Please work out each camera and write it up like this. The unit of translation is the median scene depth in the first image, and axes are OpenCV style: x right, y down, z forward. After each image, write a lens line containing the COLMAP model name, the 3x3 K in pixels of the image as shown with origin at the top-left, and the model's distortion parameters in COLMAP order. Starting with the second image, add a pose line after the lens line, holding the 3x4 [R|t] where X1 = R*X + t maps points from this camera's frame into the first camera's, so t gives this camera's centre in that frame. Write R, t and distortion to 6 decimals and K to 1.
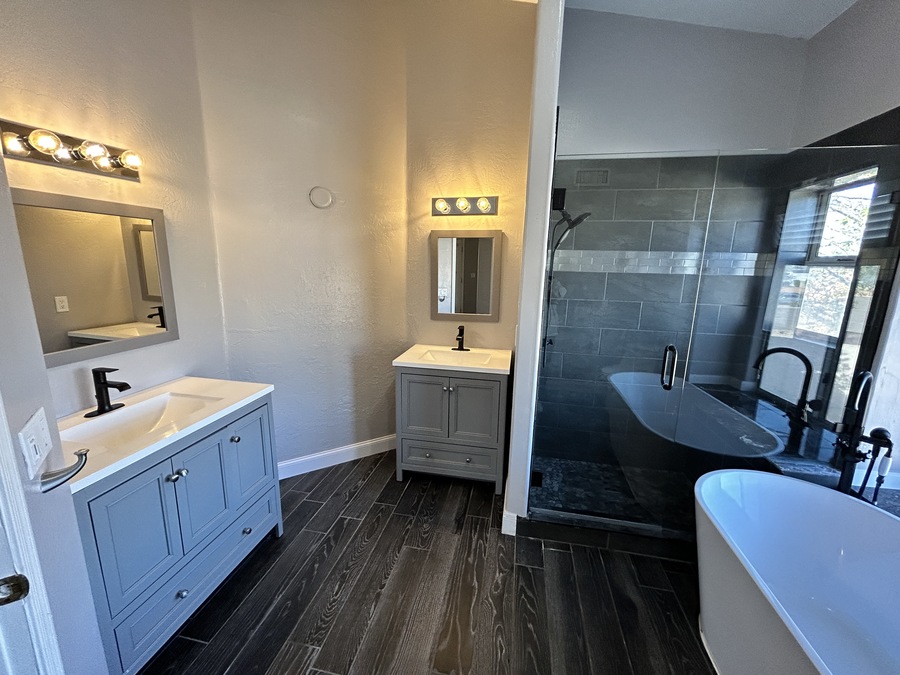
lens RADIAL K [[365.7, 0, 448.4], [0, 365.7, 339.7], [0, 0, 1]] dist [0.000419, 0.000394]
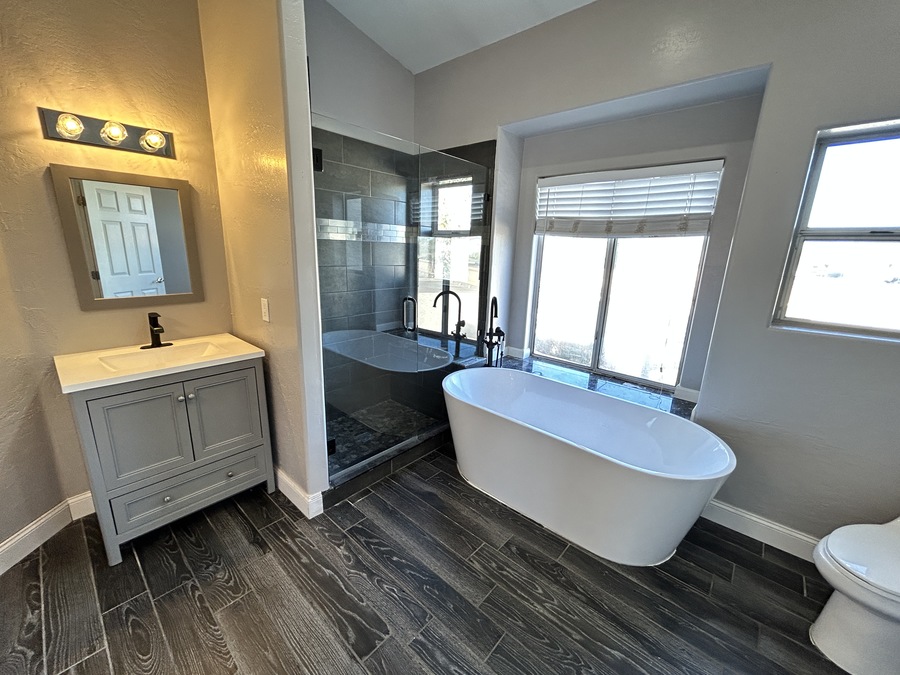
lens RADIAL K [[365.7, 0, 449.4], [0, 365.7, 338.8], [0, 0, 1]] dist [0.000419, 0.000394]
pose [[0.505673, -0.212996, 0.836019, -0.347421], [0.150252, 0.975977, 0.157773, -0.017979], [-0.849541, 0.045832, 0.525528, 0.172419]]
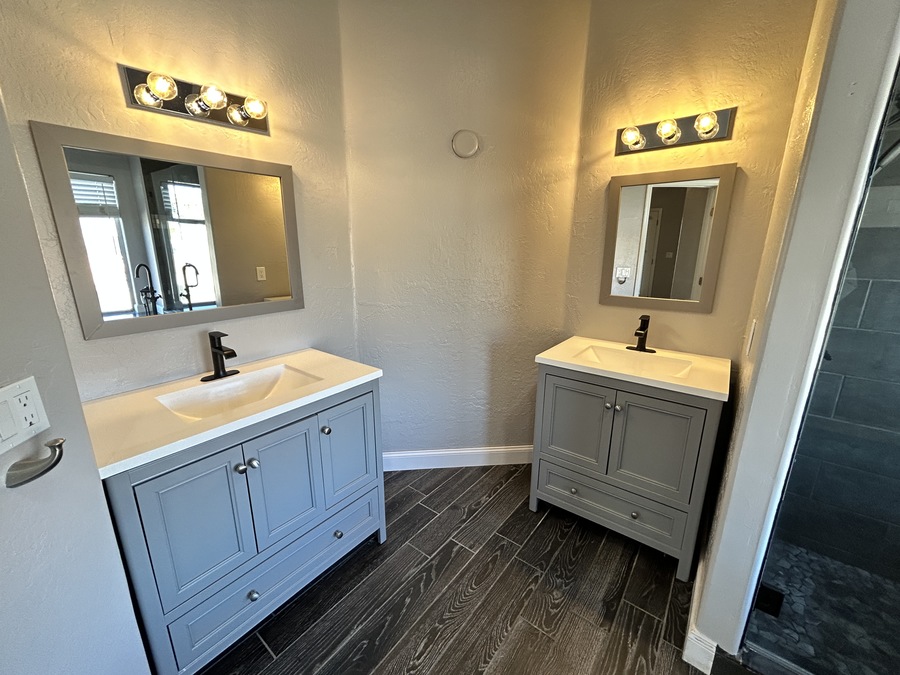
lens RADIAL K [[365.7, 0, 447.5], [0, 365.7, 338.7], [0, 0, 1]] dist [0.000419, 0.000394]
pose [[0.893112, 0.095898, -0.439494, 0.012442], [-0.079072, 0.995267, 0.056483, -0.005324], [0.442830, -0.015695, 0.896468, 0.278215]]
